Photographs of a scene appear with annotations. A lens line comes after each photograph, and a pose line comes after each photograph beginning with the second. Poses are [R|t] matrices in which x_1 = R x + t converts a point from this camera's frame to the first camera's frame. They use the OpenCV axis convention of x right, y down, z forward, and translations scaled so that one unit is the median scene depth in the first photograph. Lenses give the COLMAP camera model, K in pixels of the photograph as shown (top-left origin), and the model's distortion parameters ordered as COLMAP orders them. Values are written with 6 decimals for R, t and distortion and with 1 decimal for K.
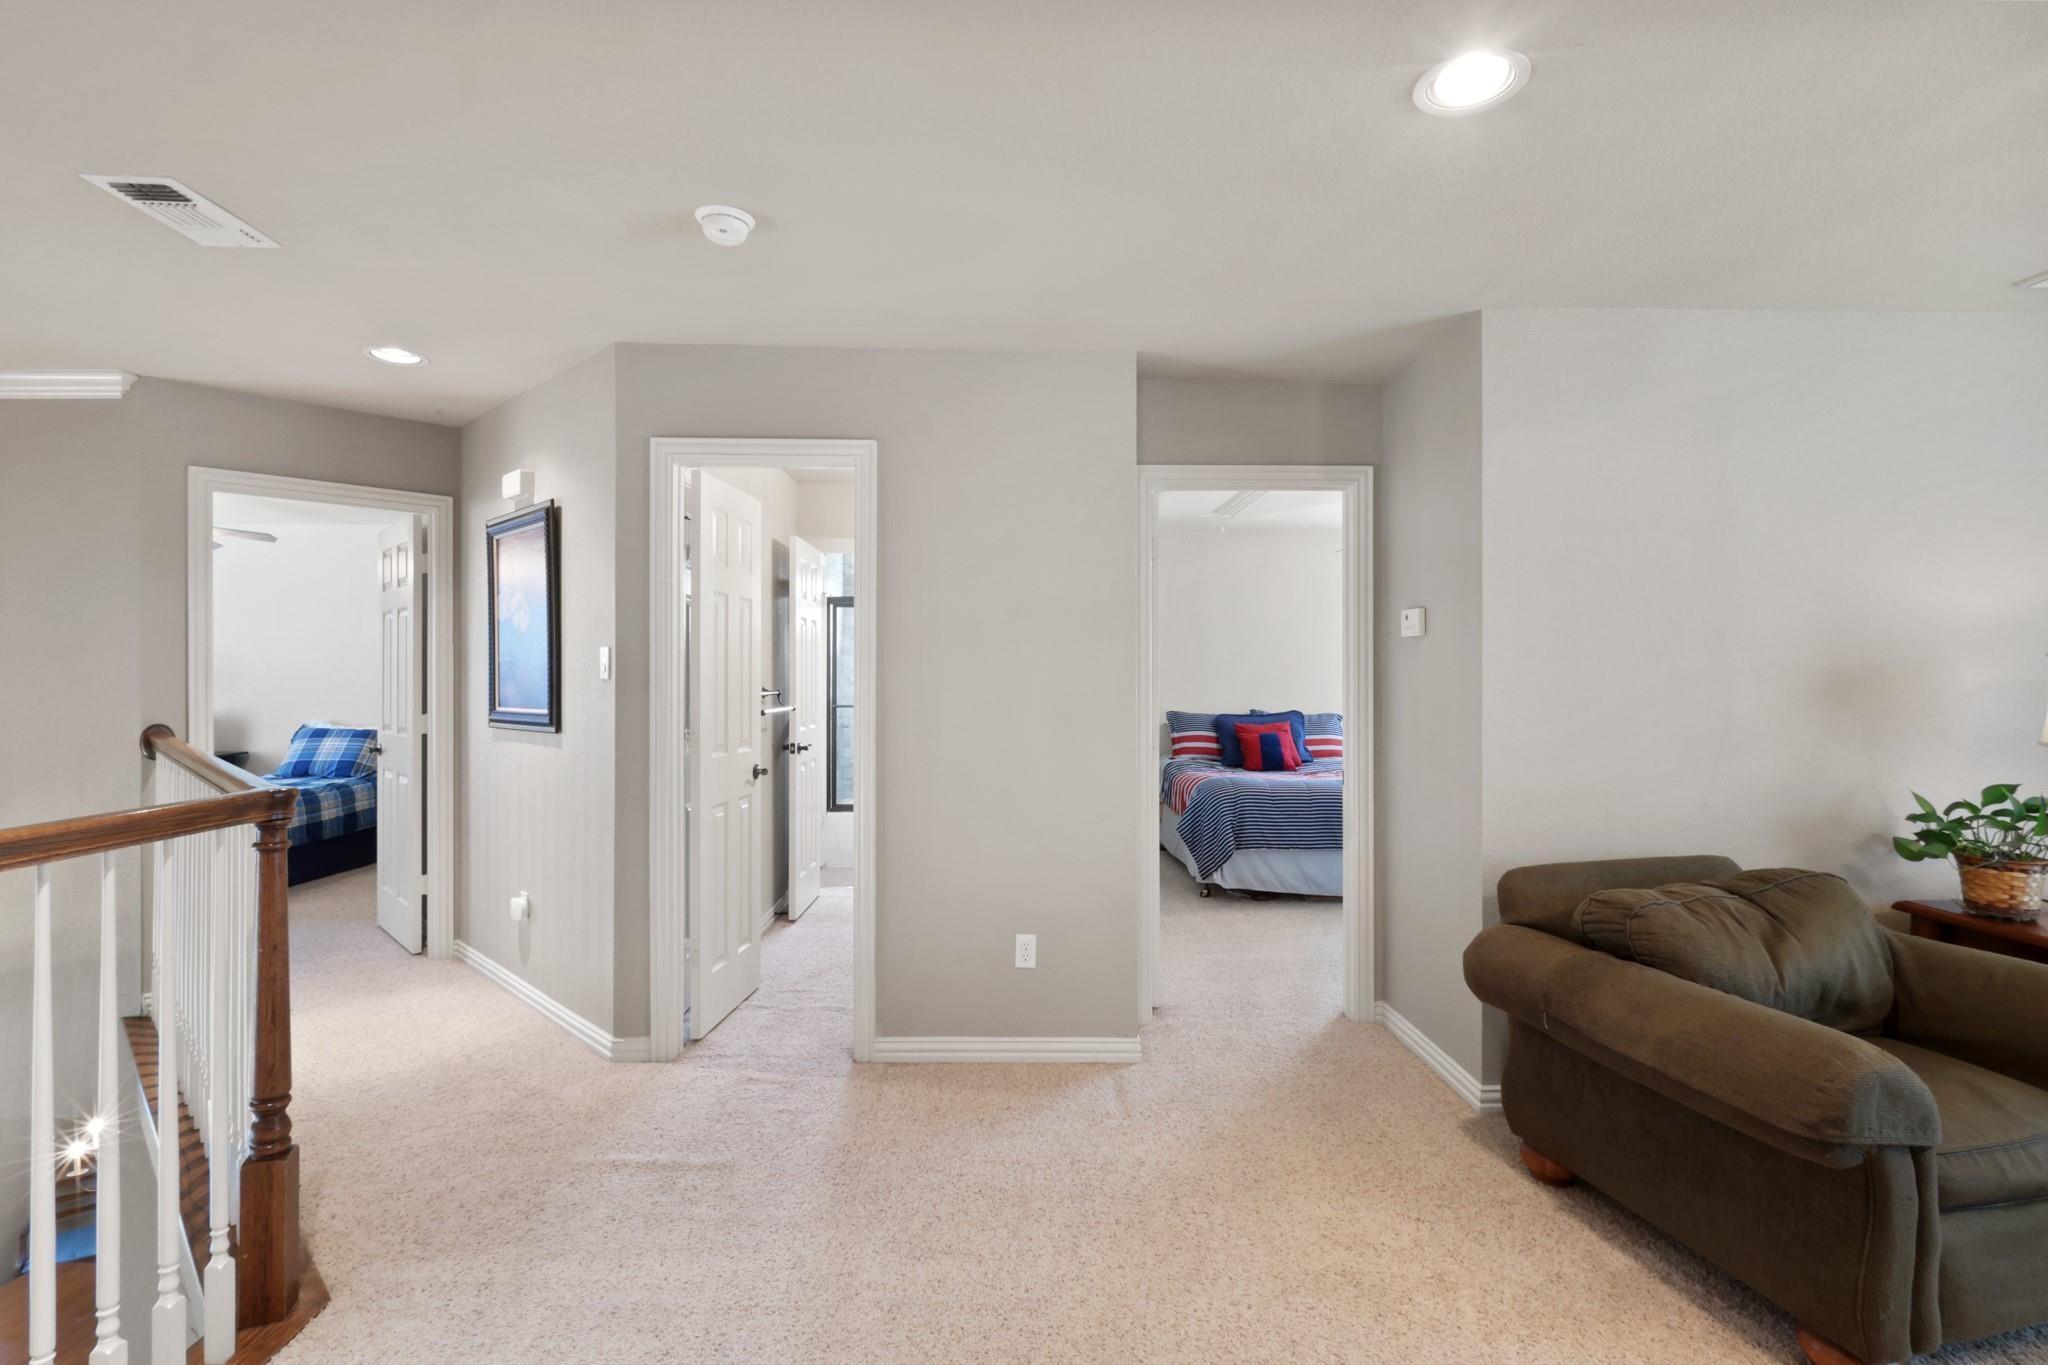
lens RADIAL K [[935.5, 0, 1021.1], [0, 935.5, 675.2], [0, 0, 1]] dist [-0.003824, -0.000630]
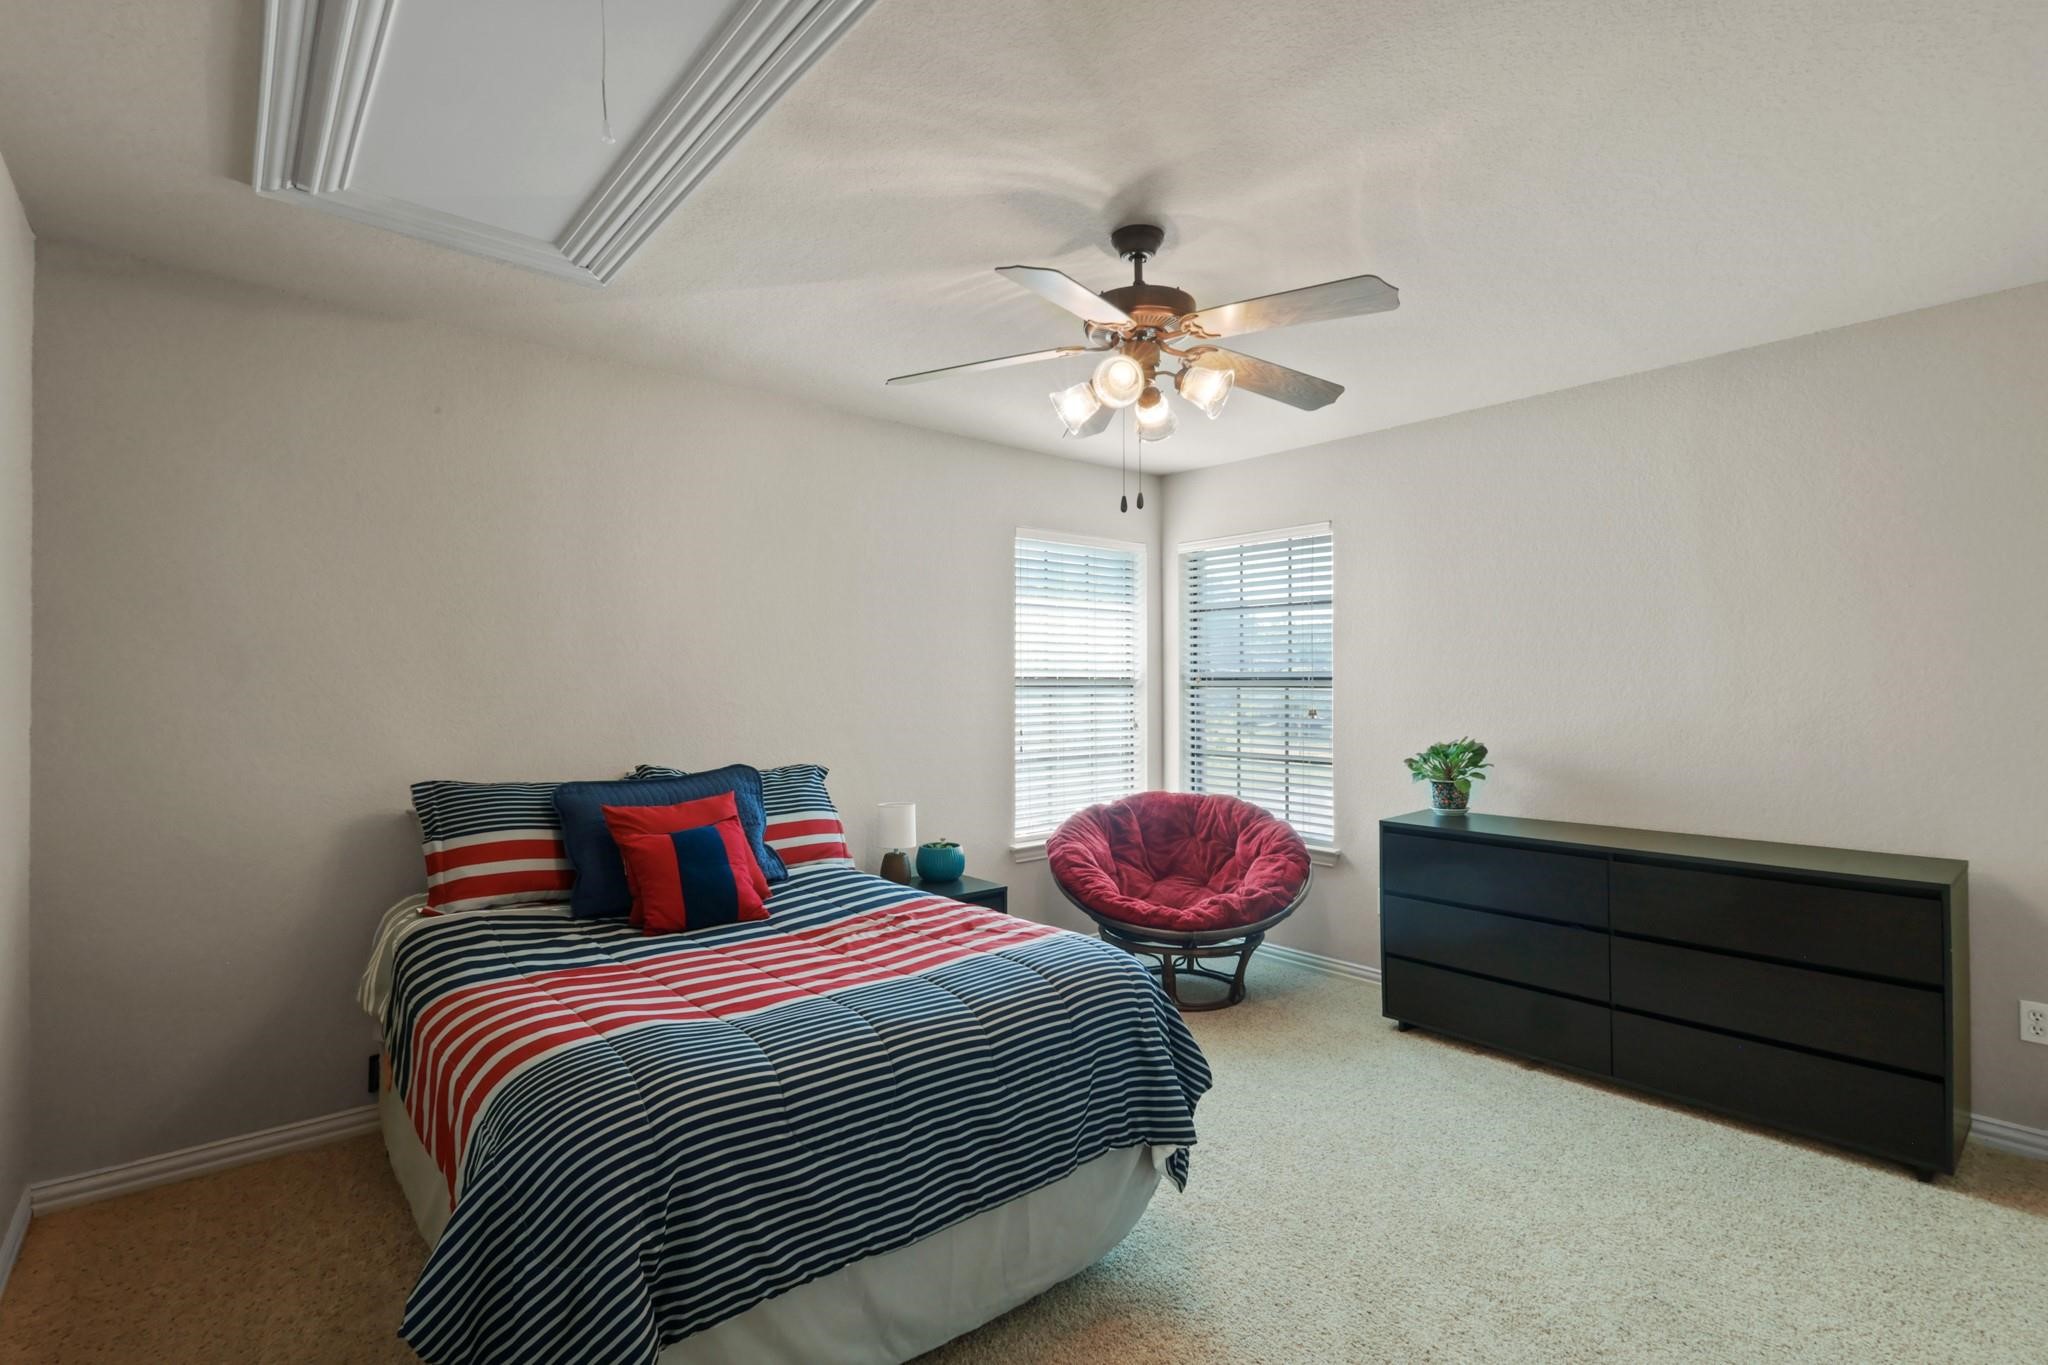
lens RADIAL K [[935.5, 0, 1021.1], [0, 935.5, 675.2], [0, 0, 1]] dist [-0.003824, -0.000630]
pose [[0.772651, -0.001775, 0.634829, 0.124862], [0.009426, 0.999918, -0.008676, -0.001257], [-0.634761, 0.012687, 0.772604, 0.647737]]
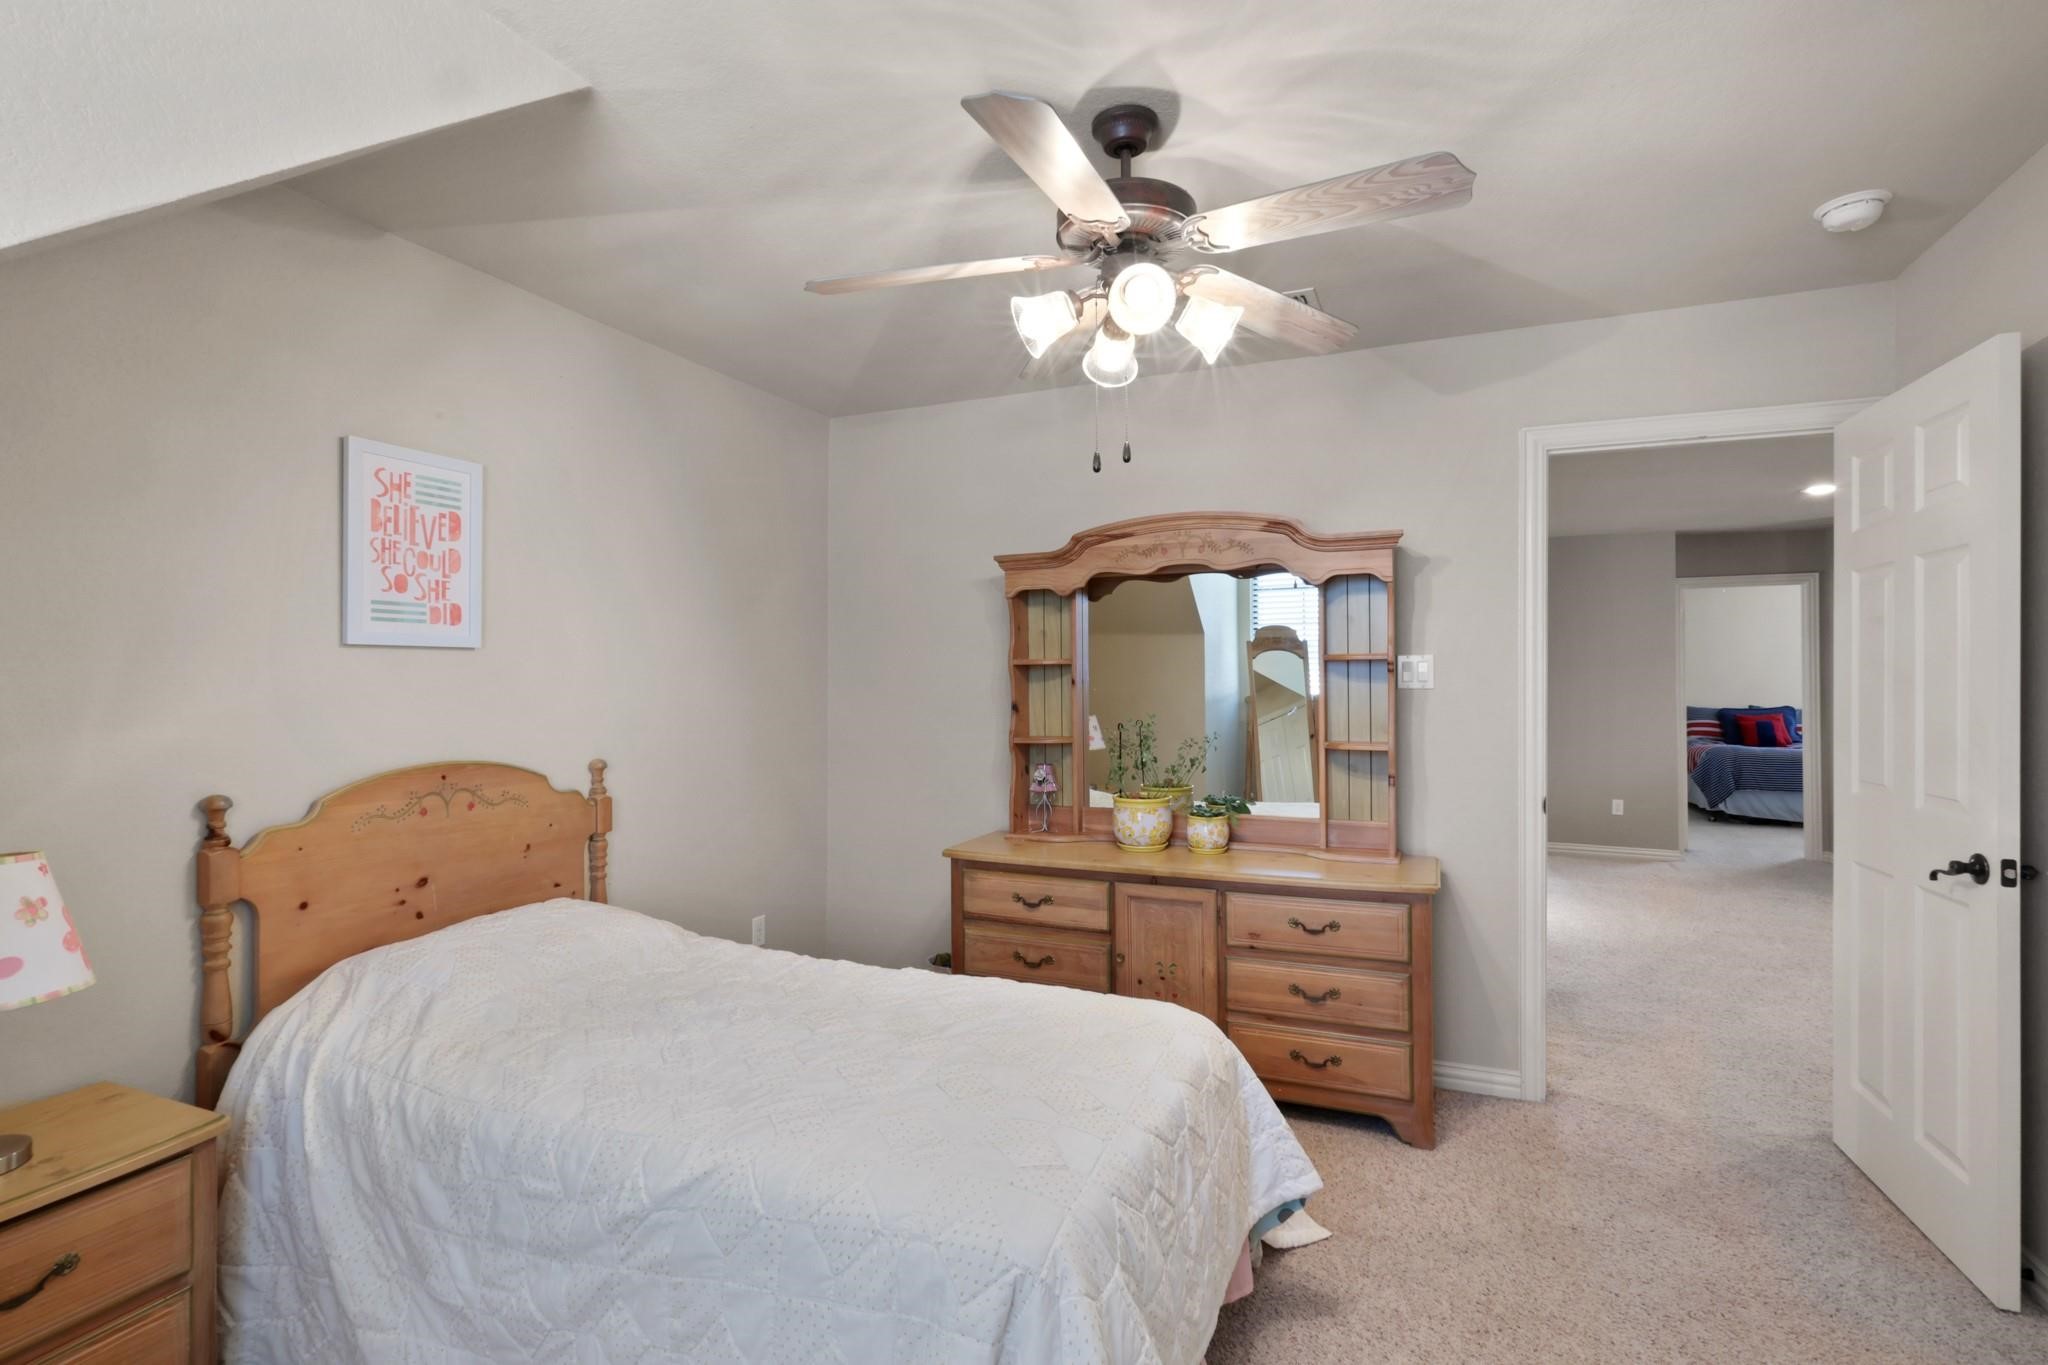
lens RADIAL K [[935.5, 0, 1021.1], [0, 935.5, 675.2], [0, 0, 1]] dist [-0.003824, -0.000630]
pose [[0.908153, -0.008108, -0.418560, -0.190005], [0.005336, 0.999955, -0.007792, -0.003621], [0.418605, 0.004842, 0.908156, -0.866249]]
